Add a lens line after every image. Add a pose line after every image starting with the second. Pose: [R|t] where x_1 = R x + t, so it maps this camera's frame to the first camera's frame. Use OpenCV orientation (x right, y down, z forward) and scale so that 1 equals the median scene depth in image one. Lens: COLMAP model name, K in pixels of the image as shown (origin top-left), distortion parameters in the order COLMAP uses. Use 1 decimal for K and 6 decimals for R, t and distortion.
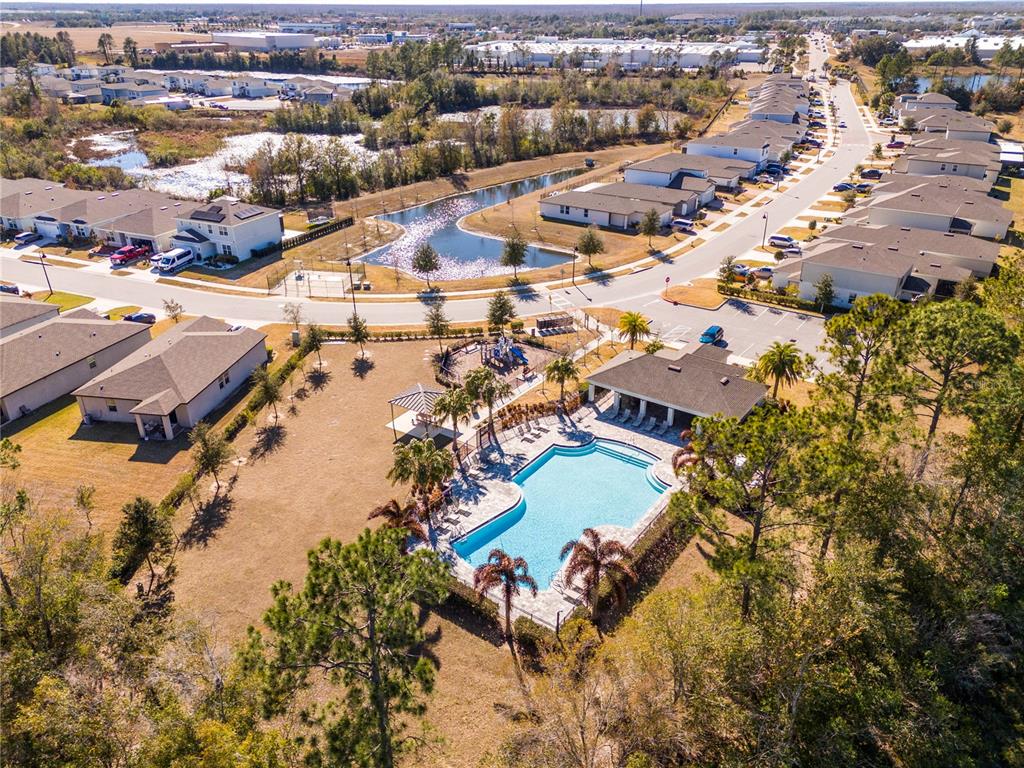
lens RADIAL K [[750.1, 0, 514.1], [0, 750.1, 385.8], [0, 0, 1]] dist [0.082965, -0.088201]
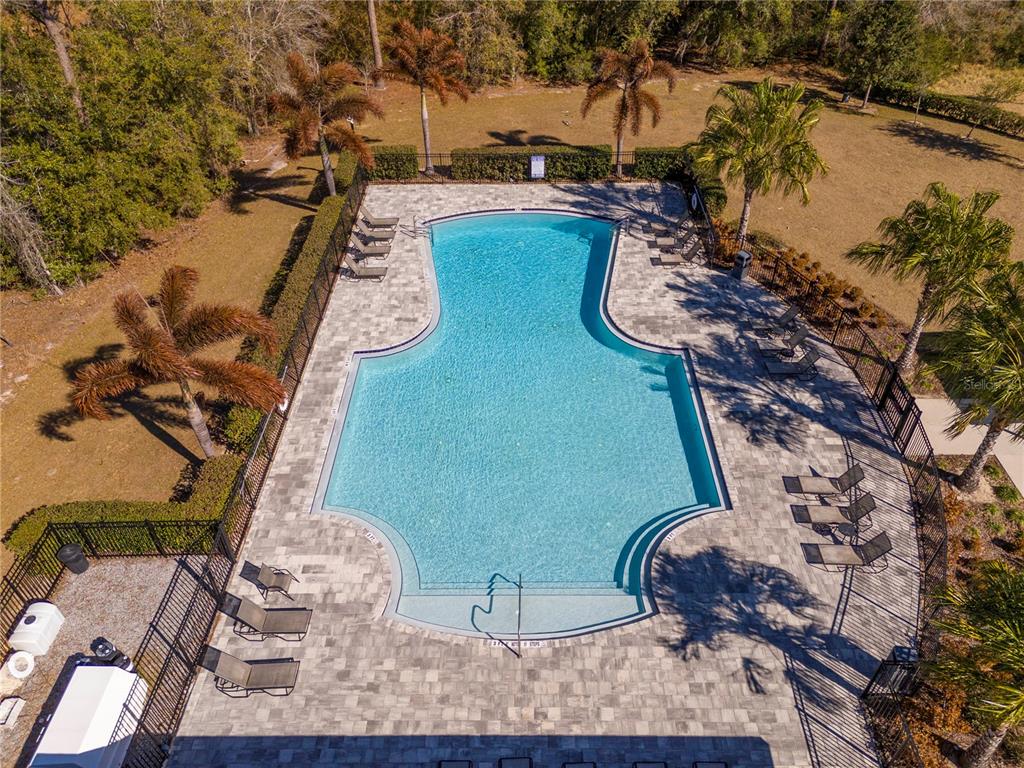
lens RADIAL K [[750.1, 0, 514.1], [0, 750.1, 385.8], [0, 0, 1]] dist [0.082965, -0.088201]
pose [[-0.812997, 0.389702, -0.432630, 0.220433], [-0.248337, 0.439973, 0.862991, -0.171539], [0.526654, 0.809047, -0.260919, 0.937342]]
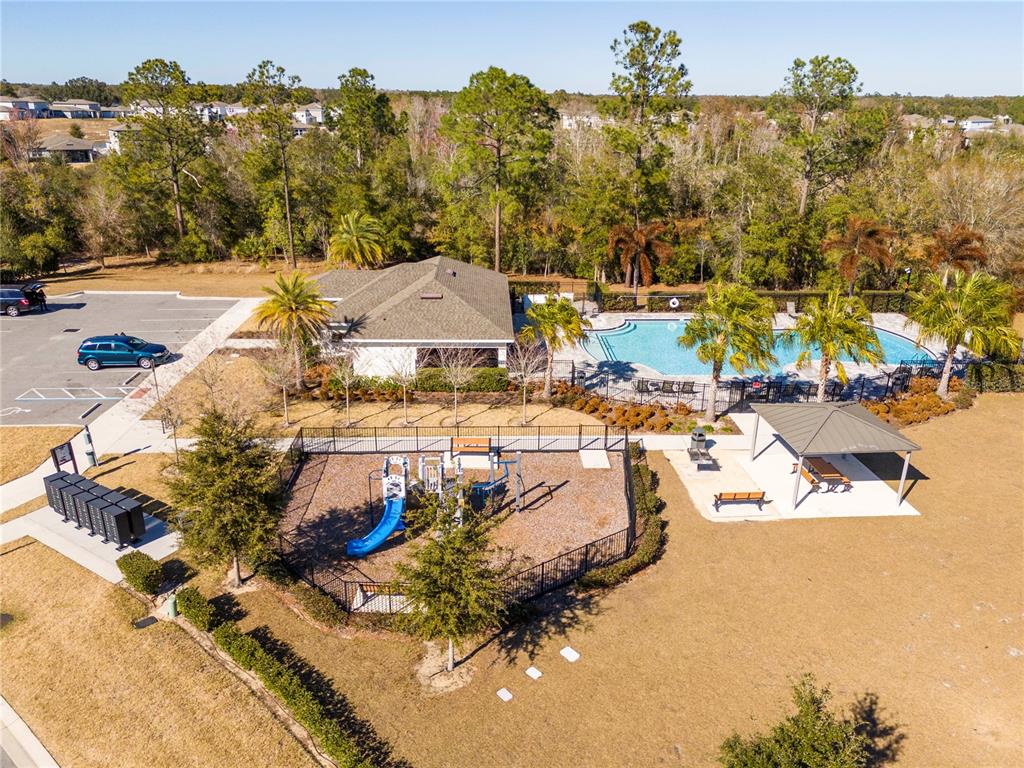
lens RADIAL K [[750.1, 0, 514.1], [0, 750.1, 385.8], [0, 0, 1]] dist [0.082965, -0.088201]
pose [[-0.615622, -0.285647, 0.734449, -0.311796], [0.347260, 0.738291, 0.578218, -0.298573], [-0.707404, 0.611009, -0.355314, 1.238331]]
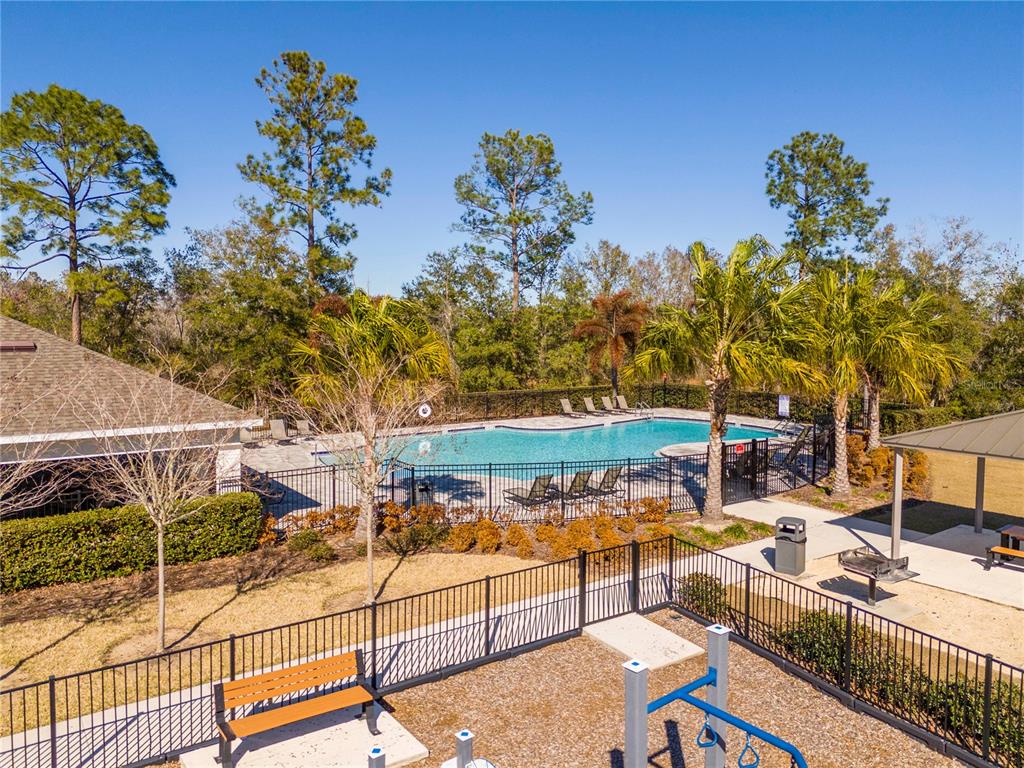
lens RADIAL K [[750.1, 0, 514.1], [0, 750.1, 385.8], [0, 0, 1]] dist [0.082965, -0.088201]
pose [[-0.948574, -0.026189, 0.315471, -0.047527], [0.140813, 0.857636, 0.494603, -0.120712], [-0.283513, 0.513590, -0.809843, 1.182626]]
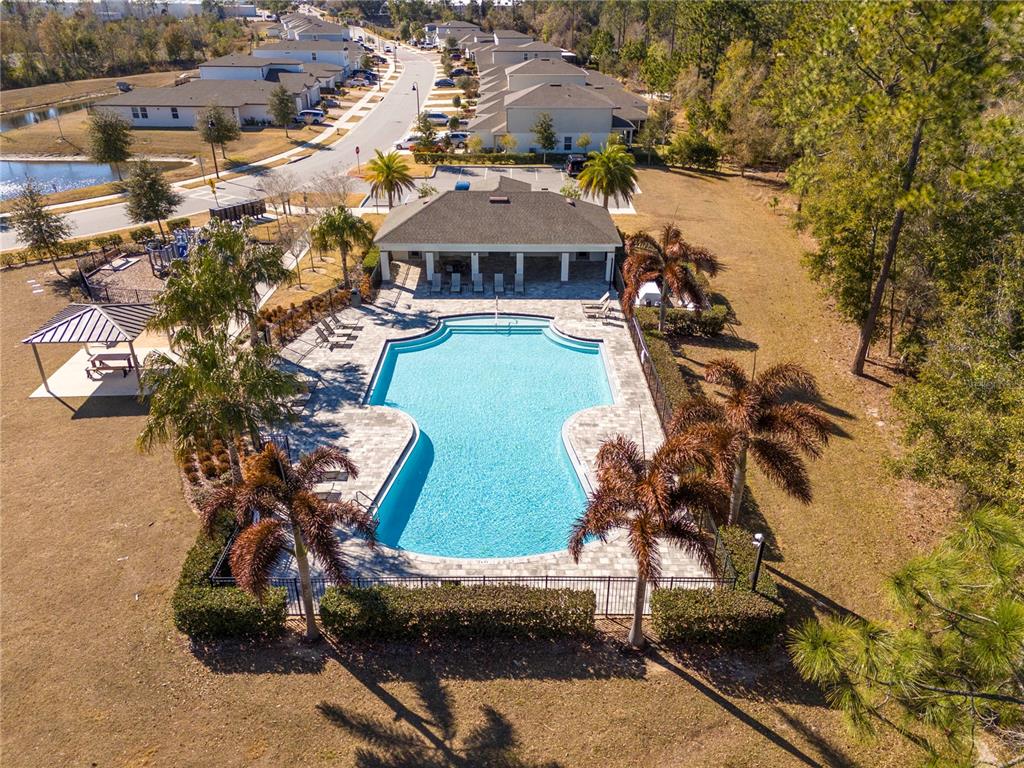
lens RADIAL K [[750.1, 0, 514.1], [0, 750.1, 385.8], [0, 0, 1]] dist [0.082965, -0.088201]
pose [[0.809238, -0.263326, 0.525161, -0.173108], [0.259957, 0.962144, 0.081861, 0.085009], [-0.526836, 0.070274, 0.847057, 0.431179]]
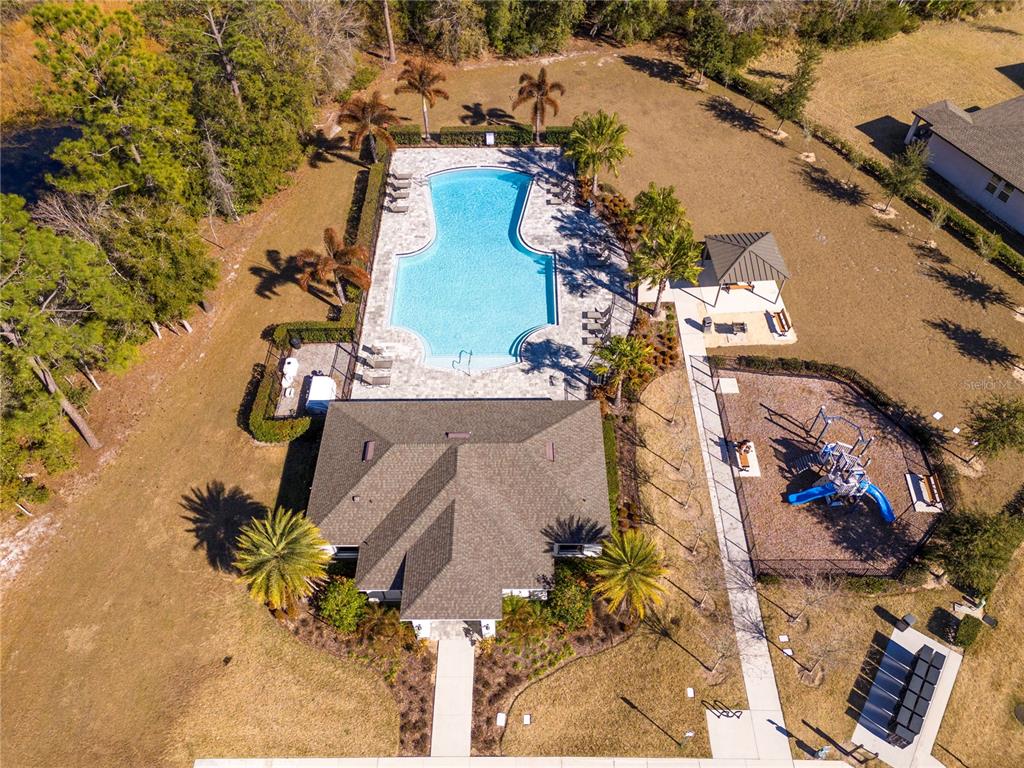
lens RADIAL K [[750.1, 0, 514.1], [0, 750.1, 385.8], [0, 0, 1]] dist [0.082965, -0.088201]
pose [[-0.809480, 0.468183, -0.354325, 0.353747], [-0.251985, 0.268052, 0.929866, -0.544715], [0.530325, 0.841993, -0.099008, 1.037980]]
